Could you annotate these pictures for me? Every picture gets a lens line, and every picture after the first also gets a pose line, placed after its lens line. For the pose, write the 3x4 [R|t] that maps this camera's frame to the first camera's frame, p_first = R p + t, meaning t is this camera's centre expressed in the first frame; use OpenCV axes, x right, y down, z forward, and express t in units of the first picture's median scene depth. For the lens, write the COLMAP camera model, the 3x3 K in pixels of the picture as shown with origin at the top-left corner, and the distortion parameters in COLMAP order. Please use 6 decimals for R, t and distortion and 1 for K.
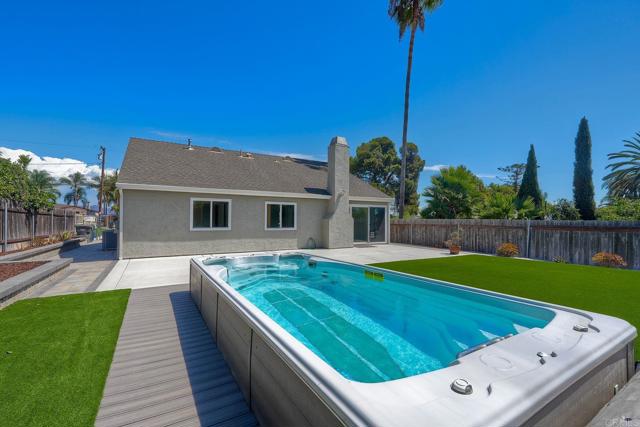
lens RADIAL K [[282.7, 0, 320.1], [0, 282.7, 214.9], [0, 0, 1]] dist [-0.001269, 0.000827]
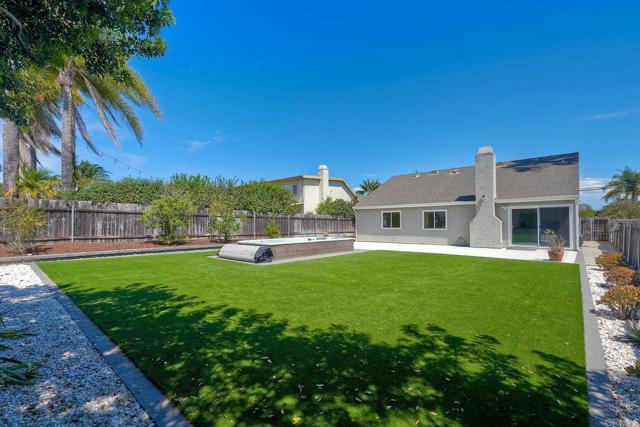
lens RADIAL K [[282.7, 0, 321.0], [0, 282.7, 217.8], [0, 0, 1]] dist [-0.001269, 0.000827]
pose [[0.300320, -0.025535, -0.953497, 0.979885], [0.025673, 0.999496, -0.018681, 0.004699], [0.953493, -0.018869, 0.300824, 0.068637]]
